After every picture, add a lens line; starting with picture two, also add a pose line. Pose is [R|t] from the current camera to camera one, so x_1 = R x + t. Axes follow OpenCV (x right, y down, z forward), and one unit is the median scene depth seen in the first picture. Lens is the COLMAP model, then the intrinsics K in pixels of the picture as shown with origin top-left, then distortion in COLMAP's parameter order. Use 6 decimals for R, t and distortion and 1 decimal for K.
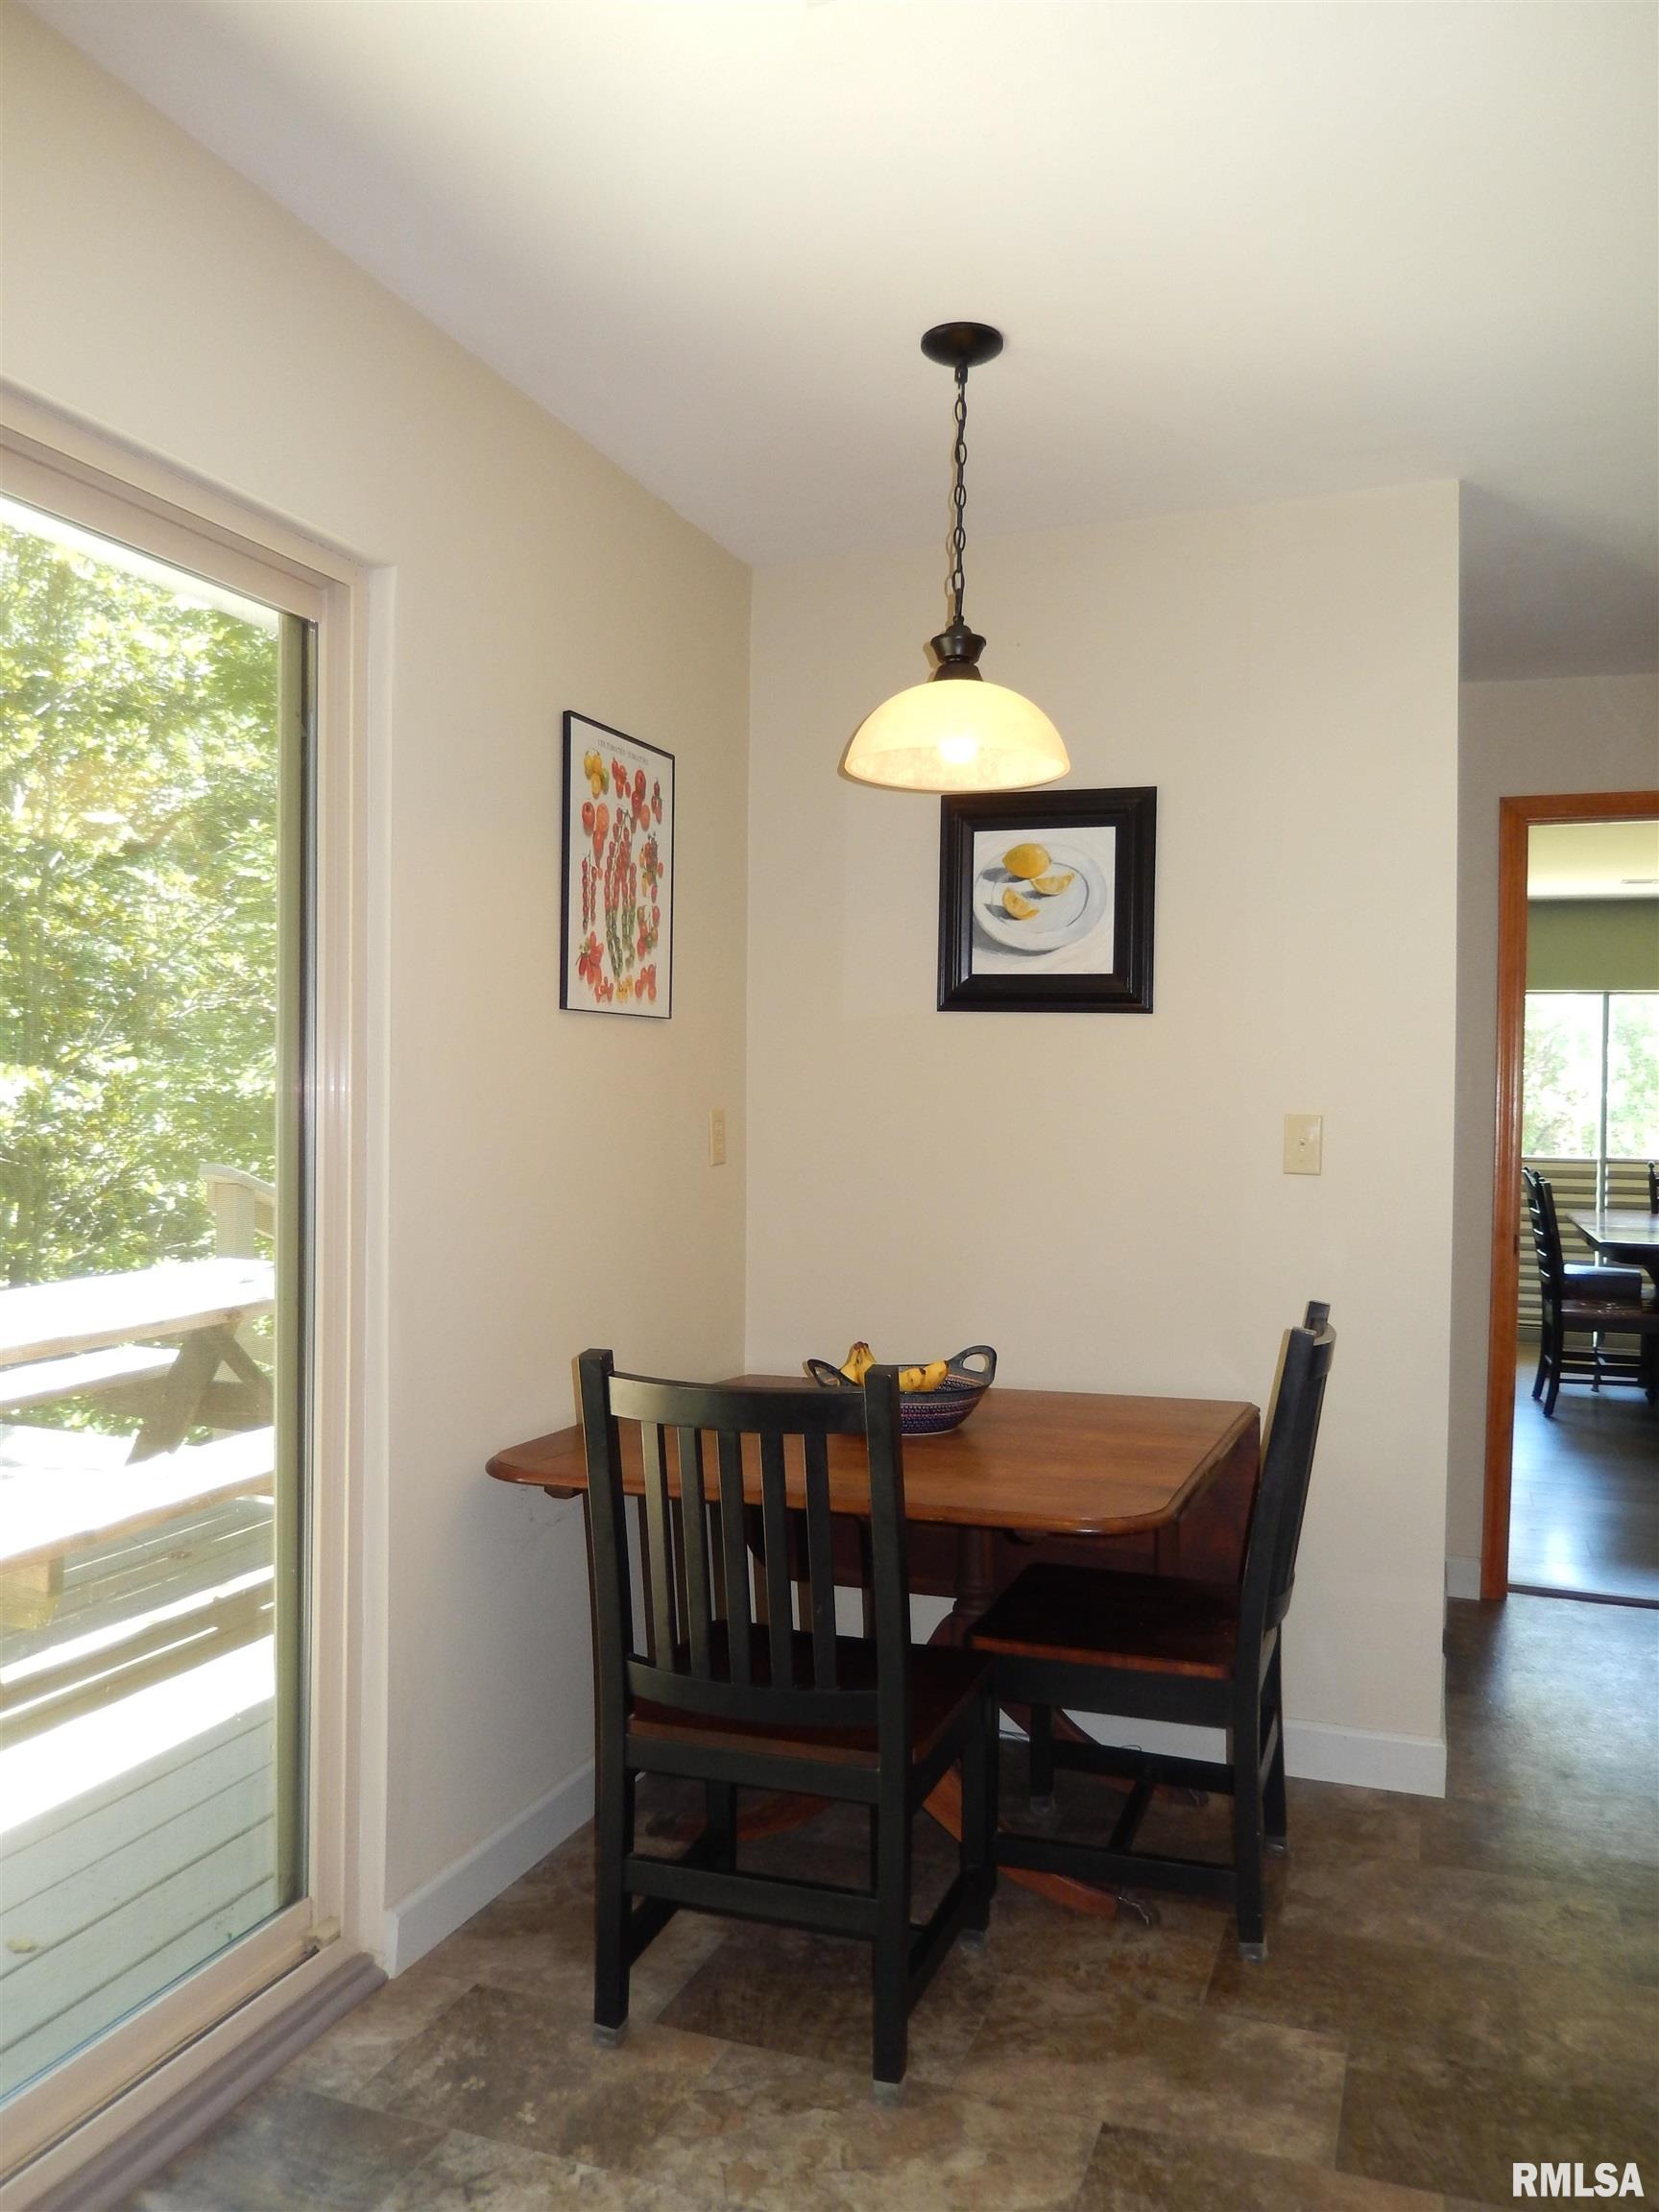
lens RADIAL K [[1649.7, 0, 831.4], [0, 1649.7, 1035.0], [0, 0, 1]] dist [-0.054181, 0.012117]
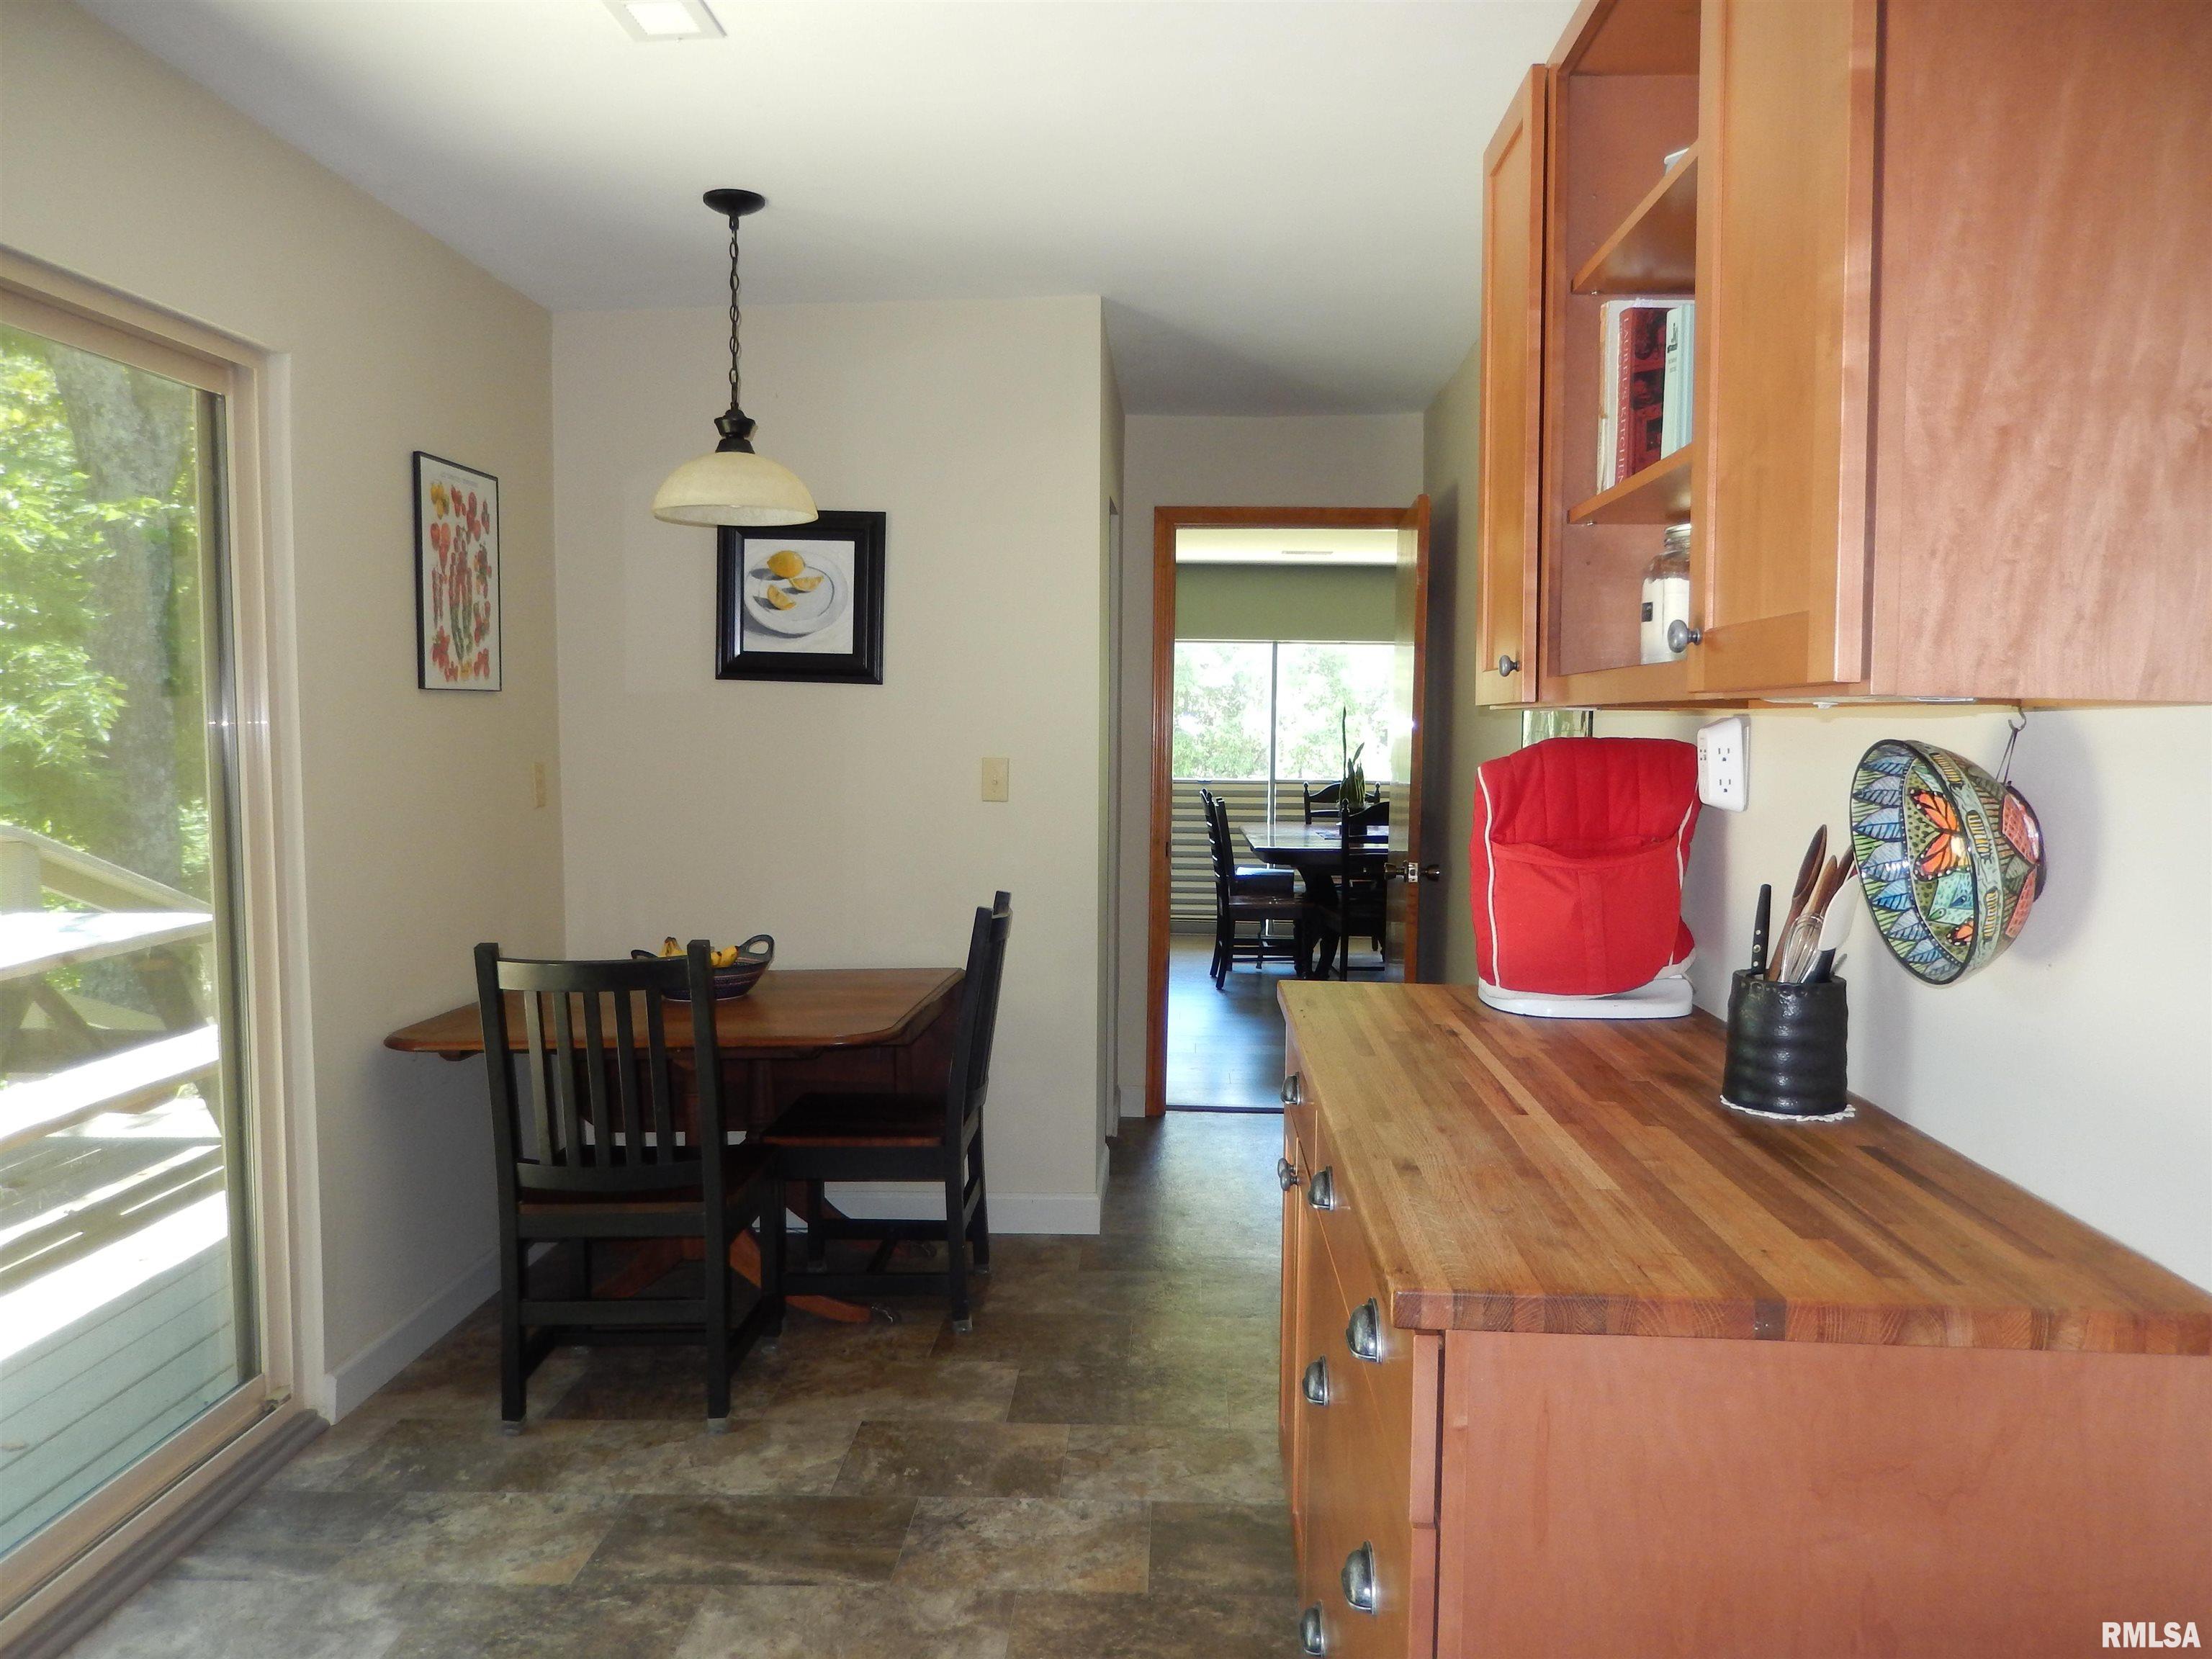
lens RADIAL K [[1644.4, 0, 1106.0], [0, 1644.4, 829.5], [0, 0, 1]] dist [-0.037766, -0.008562]
pose [[0.951804, -0.034222, 0.304793, -0.055351], [0.003540, 0.994915, 0.100653, -0.037259], [-0.306688, -0.094723, 0.947085, -0.414995]]
